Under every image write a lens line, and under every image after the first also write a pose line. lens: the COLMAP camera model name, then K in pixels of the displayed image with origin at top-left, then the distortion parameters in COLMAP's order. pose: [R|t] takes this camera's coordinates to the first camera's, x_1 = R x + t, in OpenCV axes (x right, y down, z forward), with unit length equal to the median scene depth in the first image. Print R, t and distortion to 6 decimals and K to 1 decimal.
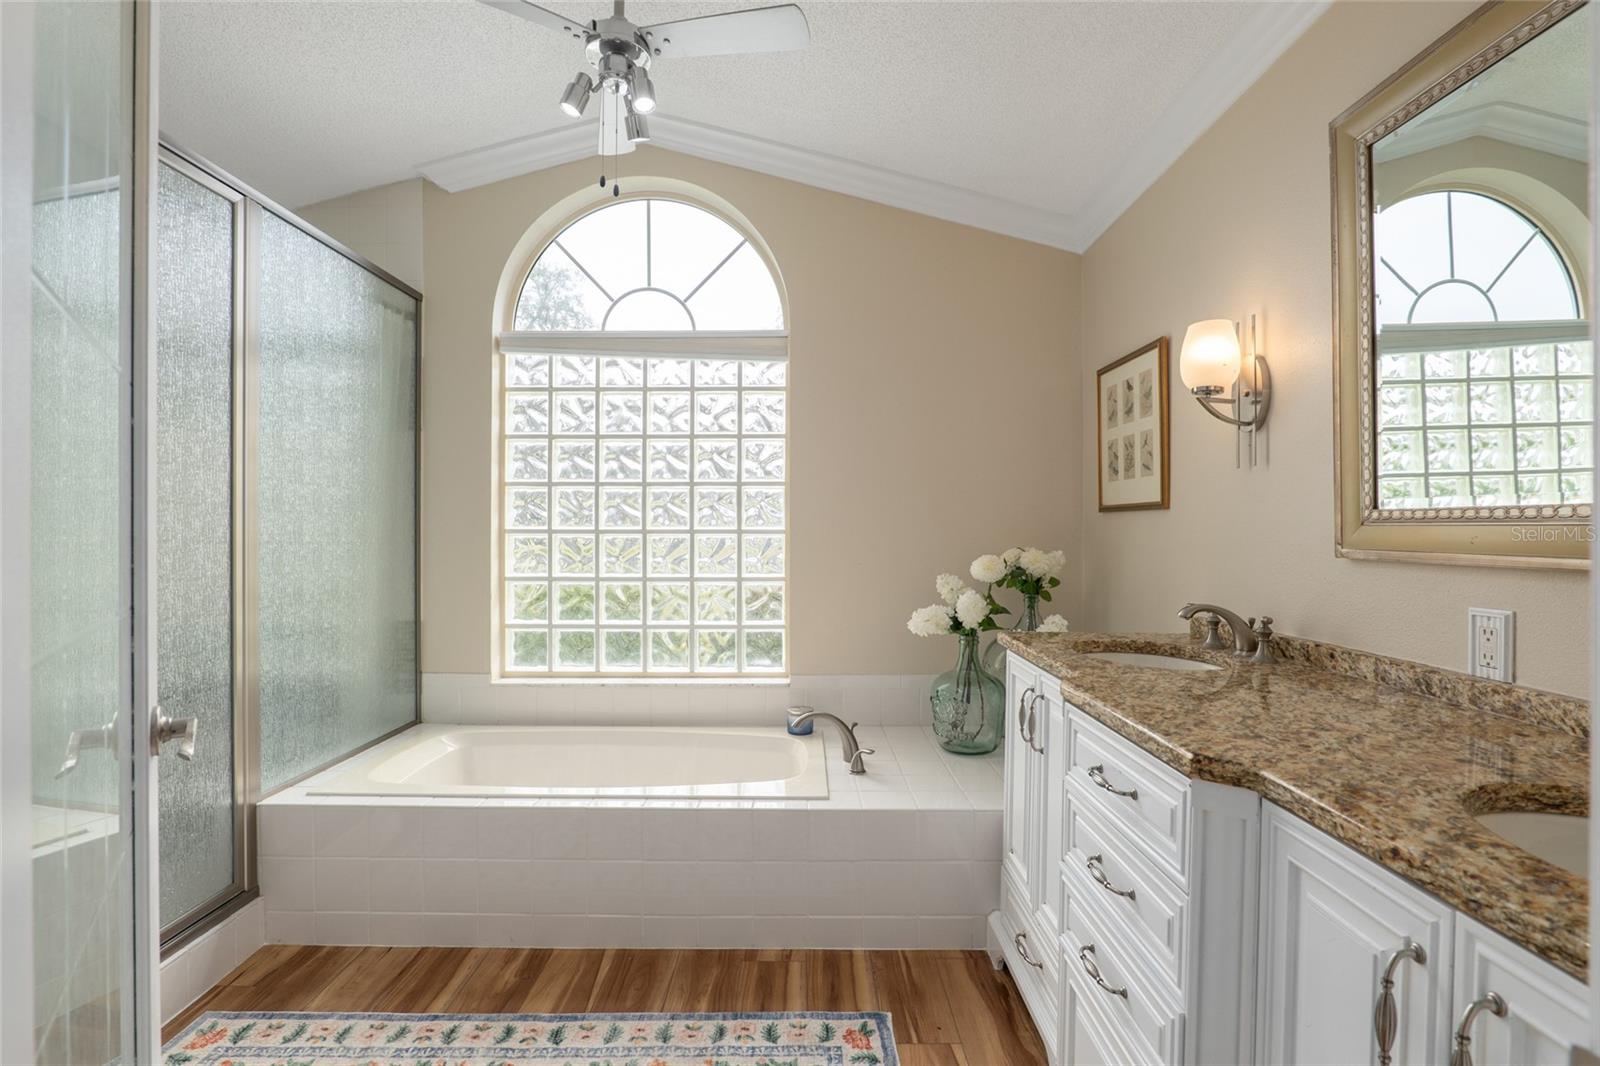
lens RADIAL K [[749.7, 0, 797.9], [0, 749.7, 533.8], [0, 0, 1]] dist [-0.024427, 0.006872]
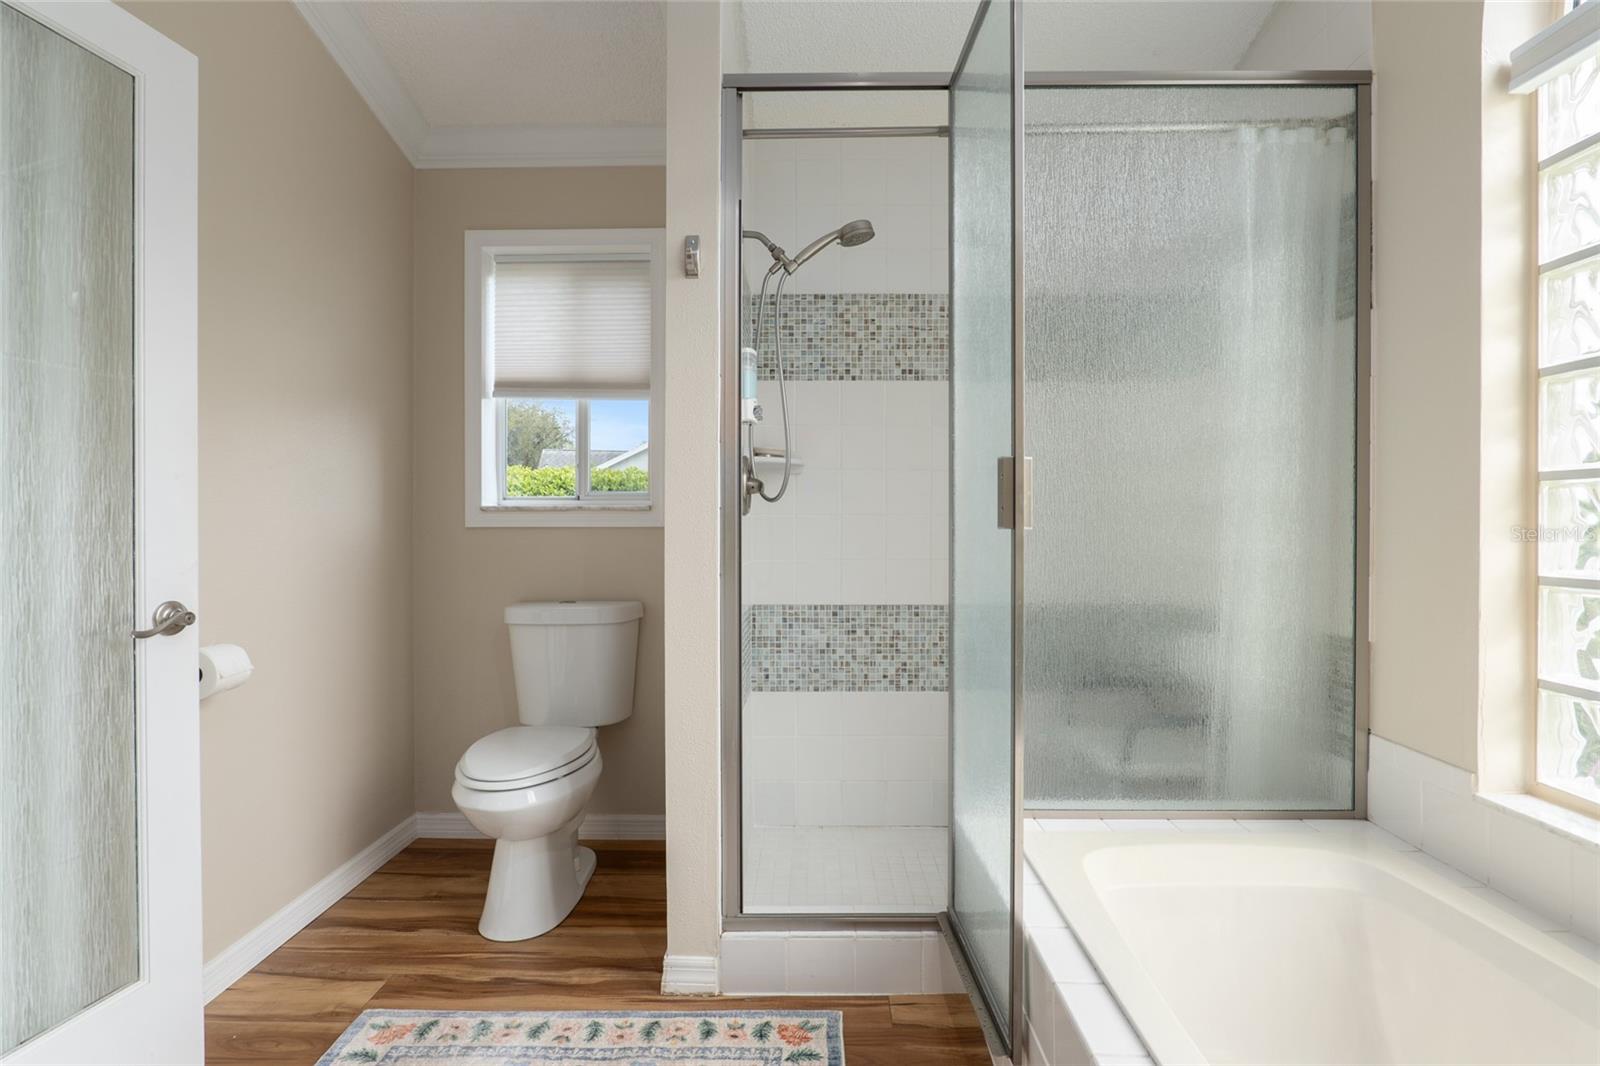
lens RADIAL K [[749.7, 0, 797.9], [0, 749.7, 533.8], [0, 0, 1]] dist [-0.024427, 0.006872]
pose [[-0.012796, 0.006106, -0.999899, 0.068549], [-0.000792, 0.999981, 0.006116, 0.030602], [0.999918, 0.000870, -0.012791, 0.571488]]
